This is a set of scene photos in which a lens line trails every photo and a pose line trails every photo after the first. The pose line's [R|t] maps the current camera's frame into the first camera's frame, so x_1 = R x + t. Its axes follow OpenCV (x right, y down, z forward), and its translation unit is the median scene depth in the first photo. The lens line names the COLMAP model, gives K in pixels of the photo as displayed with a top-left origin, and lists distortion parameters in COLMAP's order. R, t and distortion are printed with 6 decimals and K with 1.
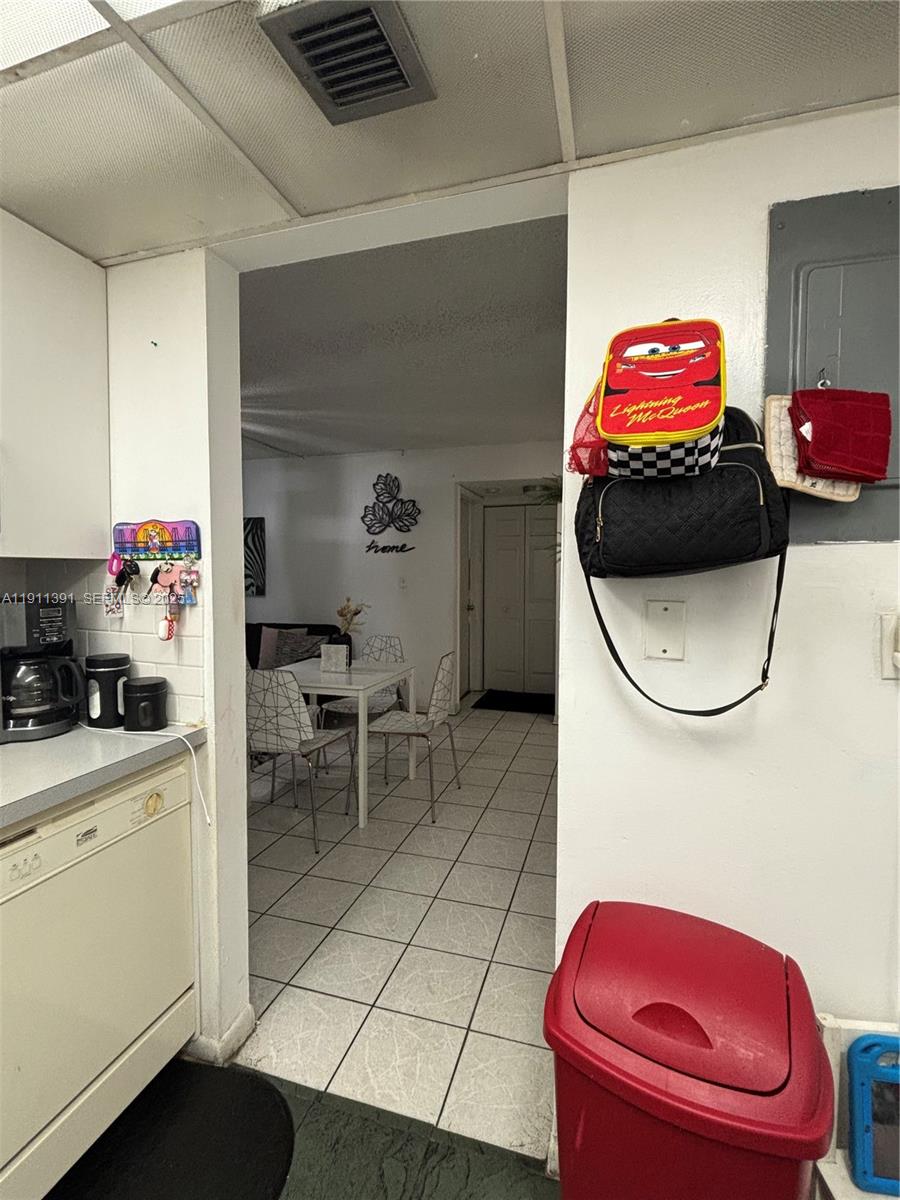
lens RADIAL K [[553.9, 0, 452.6], [0, 553.9, 598.3], [0, 0, 1]] dist [0.022577, -0.032209]
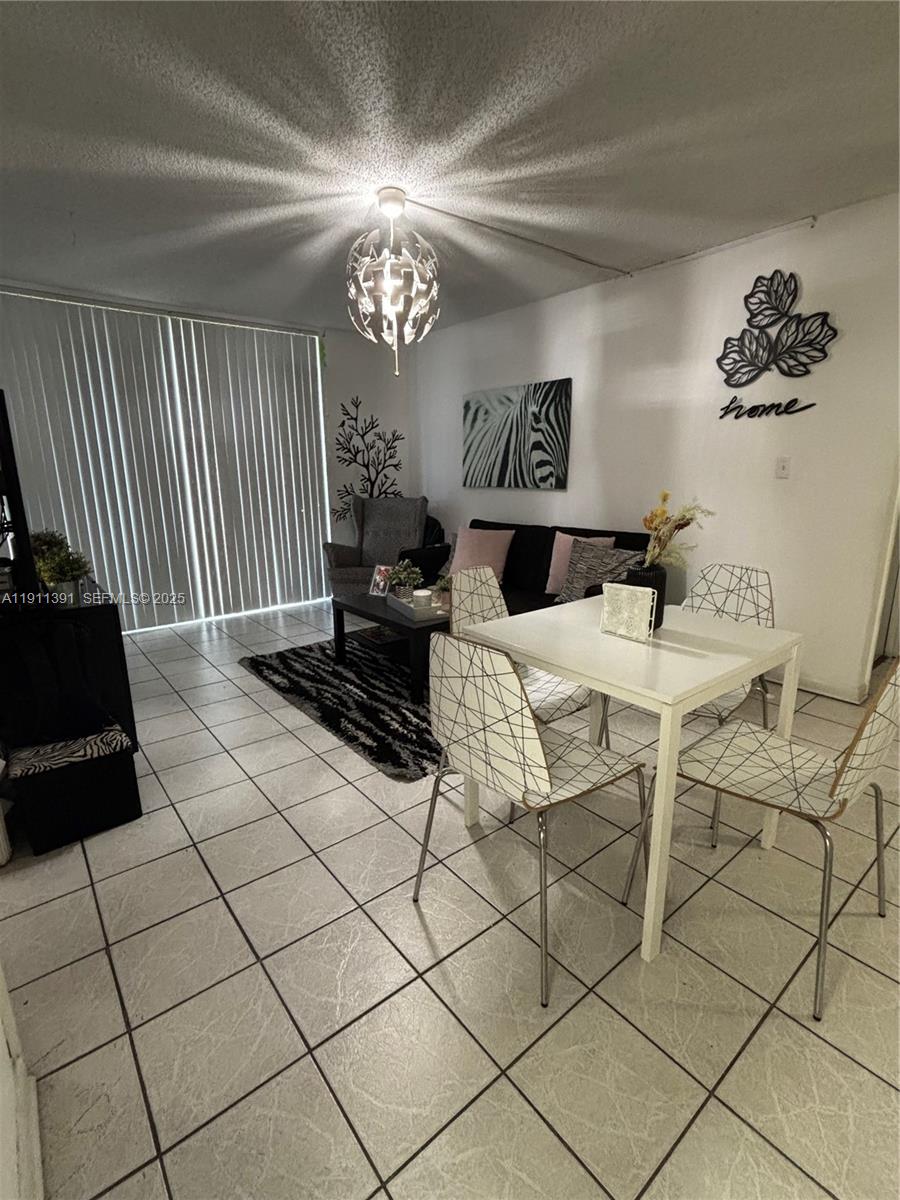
lens RADIAL K [[553.9, 0, 452.6], [0, 553.9, 598.3], [0, 0, 1]] dist [0.022577, -0.032209]
pose [[0.828093, 0.117706, -0.548094, -0.042325], [-0.014238, 0.981809, 0.189338, -0.000091], [0.560410, -0.148986, 0.814705, 0.319326]]
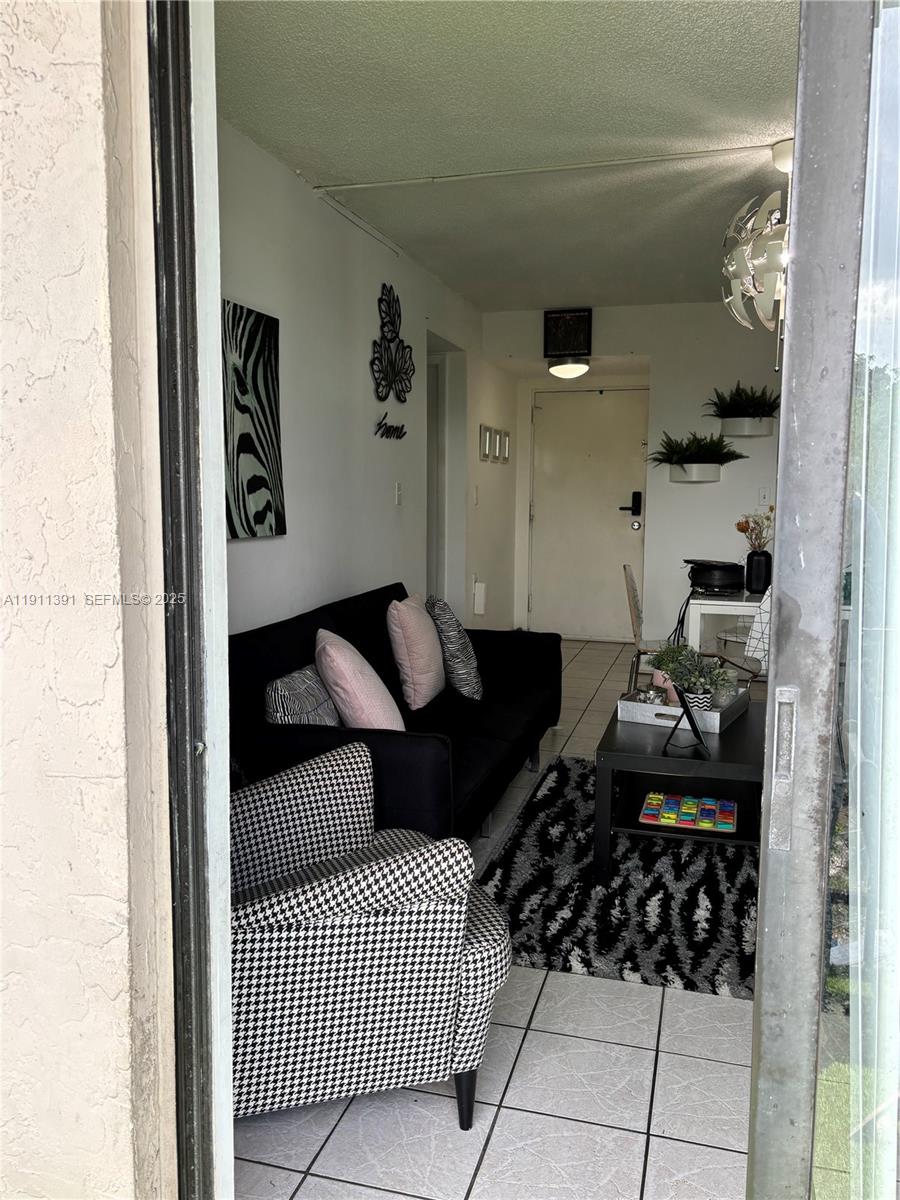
lens RADIAL K [[967.7, 0, 450.0], [0, 967.7, 600.0], [0, 0, 1]] dist [0.002092, 0.000512]
pose [[-0.020092, -0.121287, 0.992414, -1.114126], [0.039919, 0.991726, 0.122011, -0.040896], [-0.999001, 0.042068, -0.015084, 1.011967]]
